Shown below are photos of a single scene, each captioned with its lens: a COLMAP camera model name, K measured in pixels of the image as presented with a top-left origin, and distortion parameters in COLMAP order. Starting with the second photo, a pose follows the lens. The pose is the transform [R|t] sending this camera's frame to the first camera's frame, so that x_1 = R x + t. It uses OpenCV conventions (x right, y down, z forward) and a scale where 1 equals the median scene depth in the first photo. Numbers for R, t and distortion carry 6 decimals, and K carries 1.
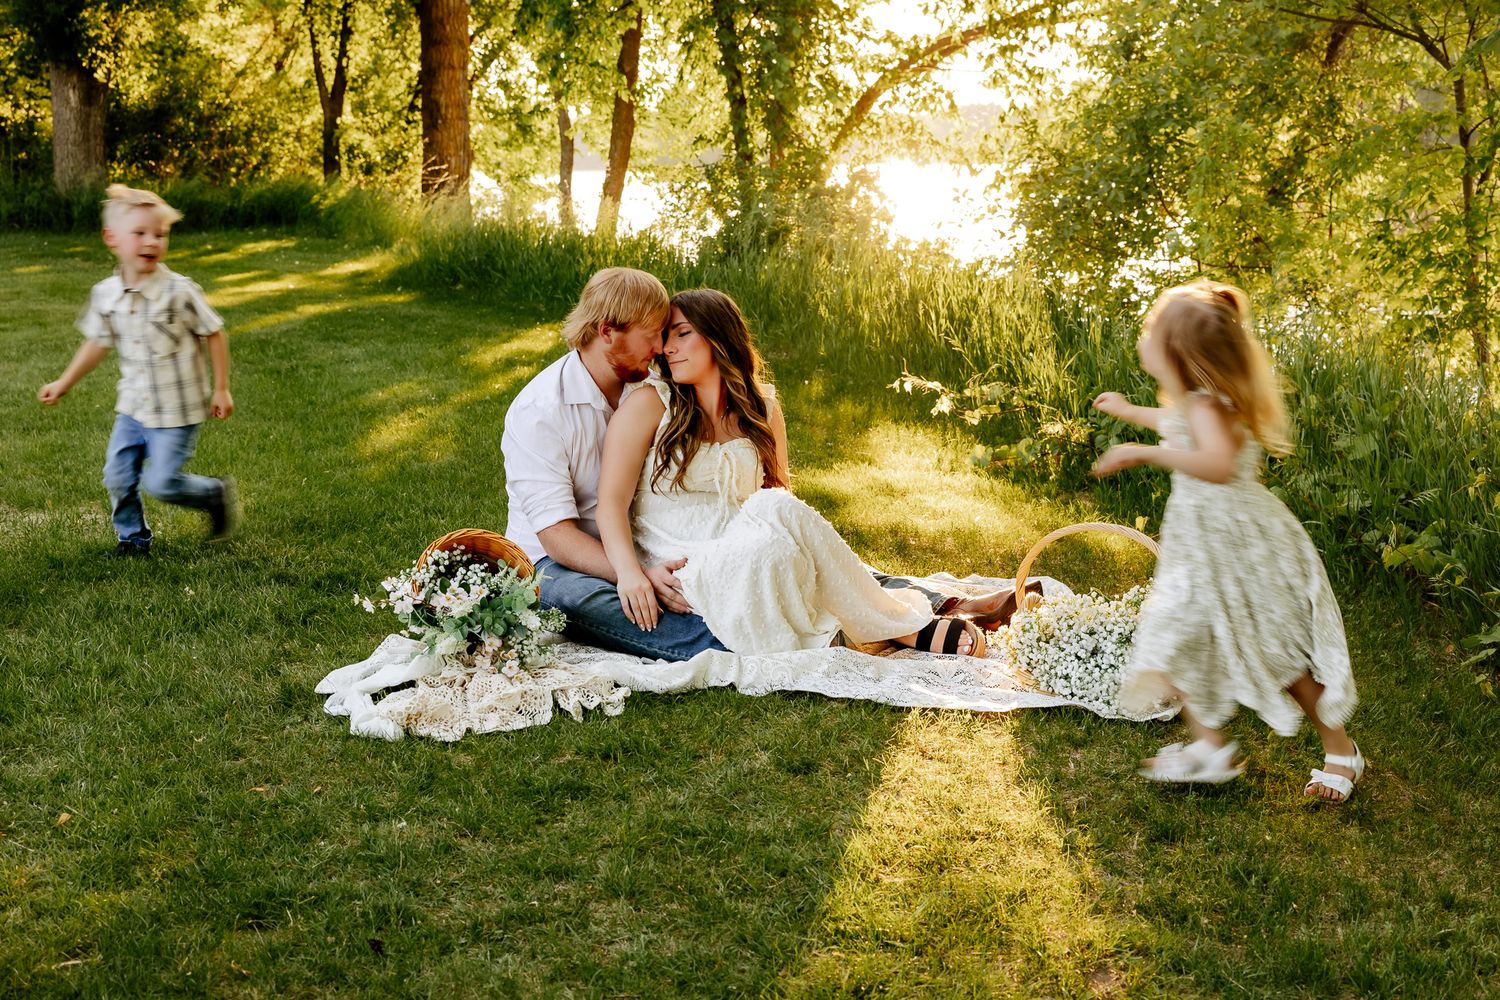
lens RADIAL K [[2111.8, 0, 801.0], [0, 2111.8, 419.1], [0, 0, 1]] dist [0.032339, 0.000000]
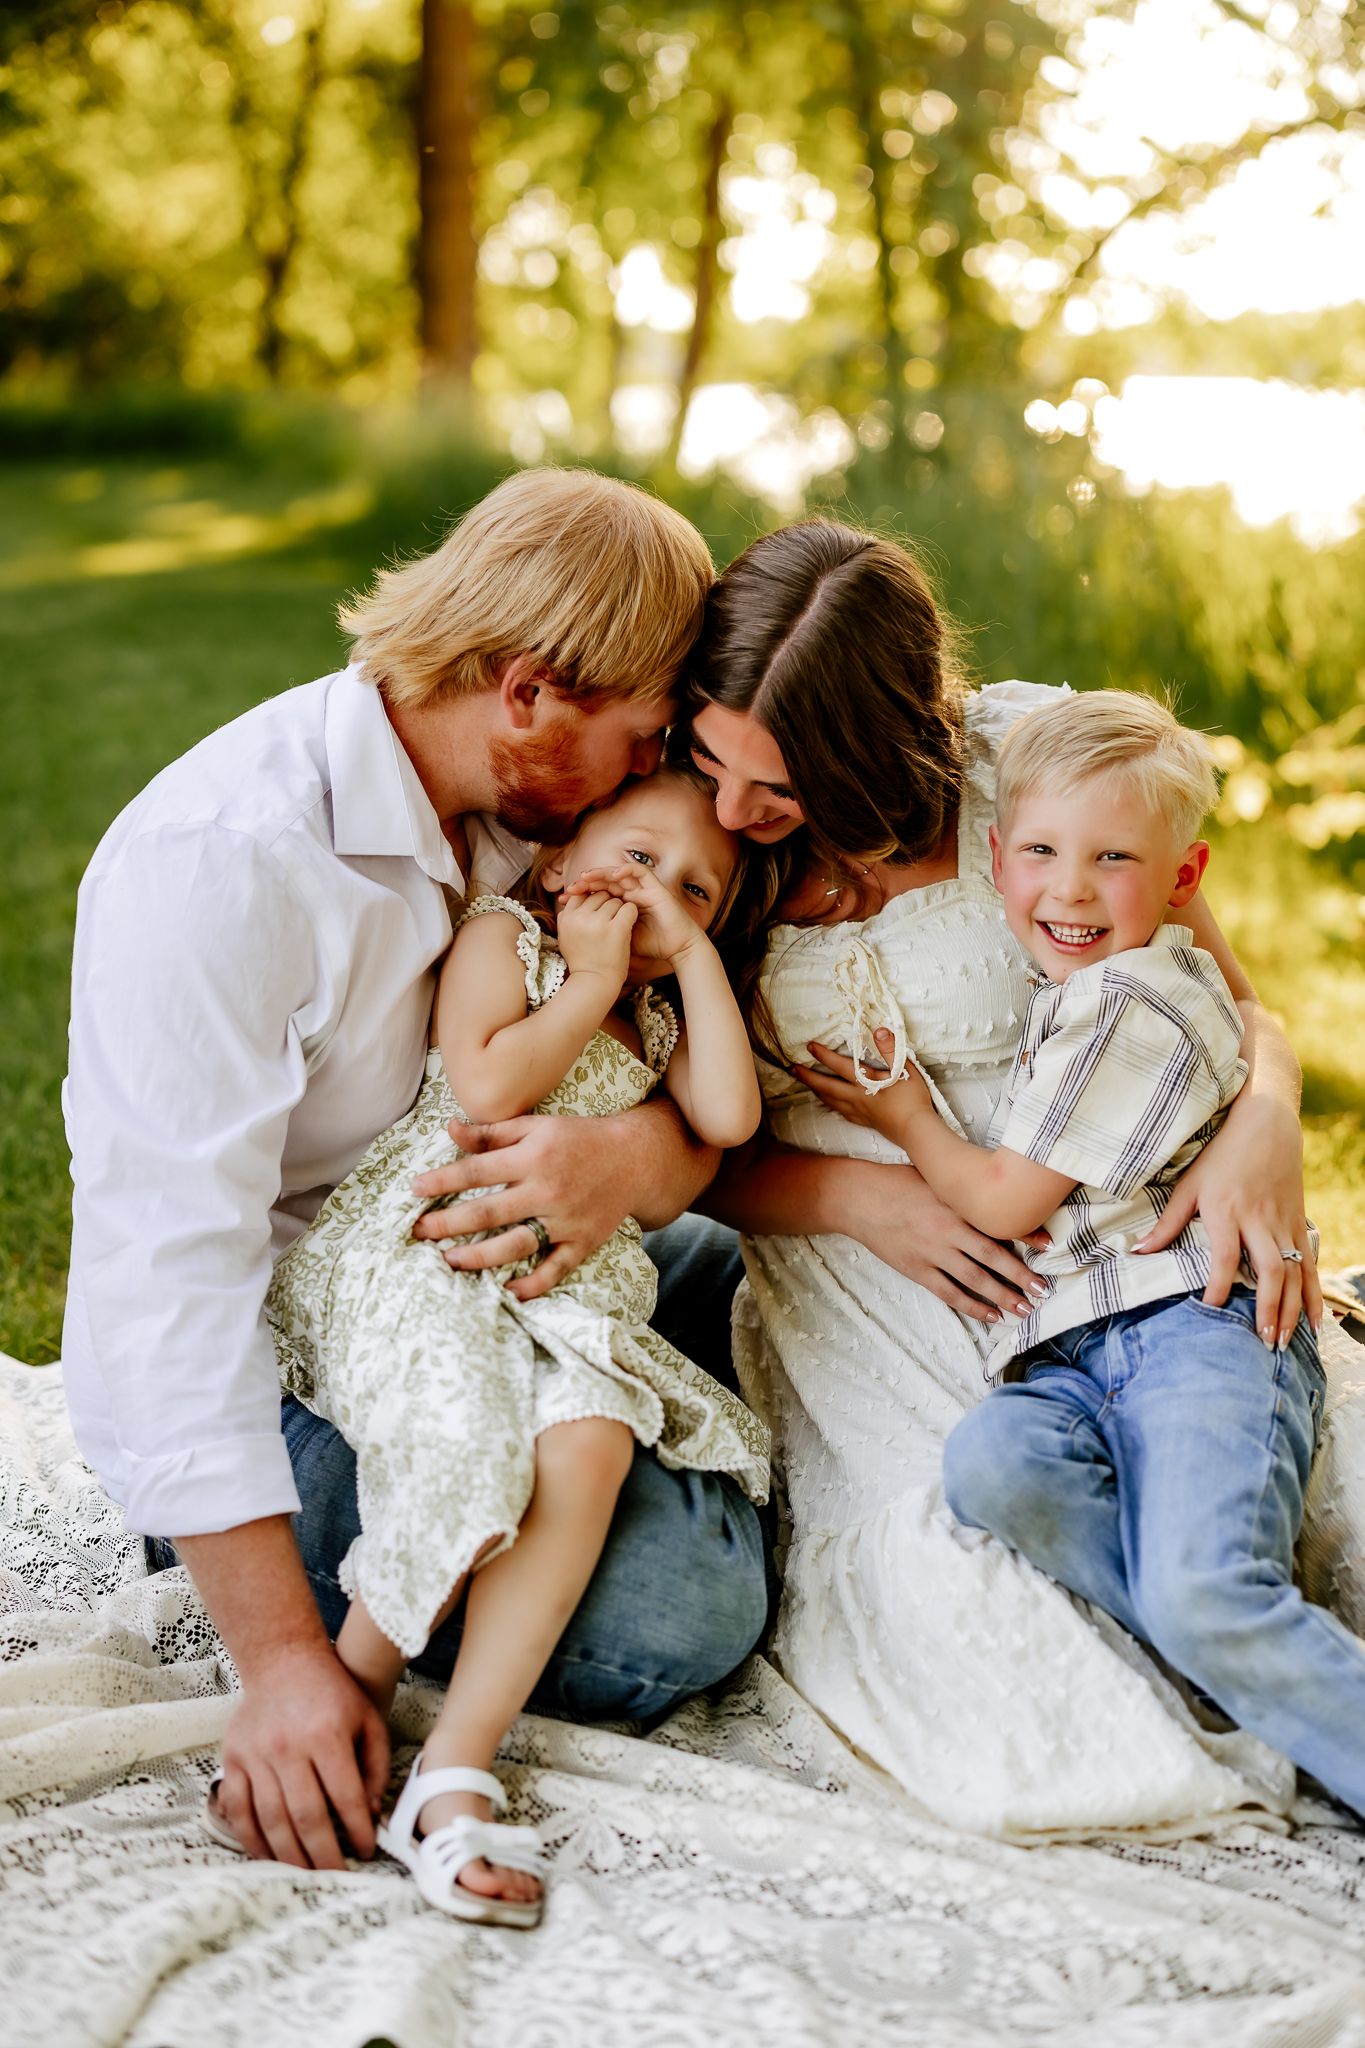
lens RADIAL K [[2883.3, 0, 762.3], [0, 2883.3, 1131.2], [0, 0, 1]] dist [0.032339, 0.000000]
pose [[0.997095, 0.025470, -0.071779, 0.000093], [-0.015920, 0.991307, 0.130603, -0.006501], [0.074481, -0.129081, 0.988833, 0.145407]]
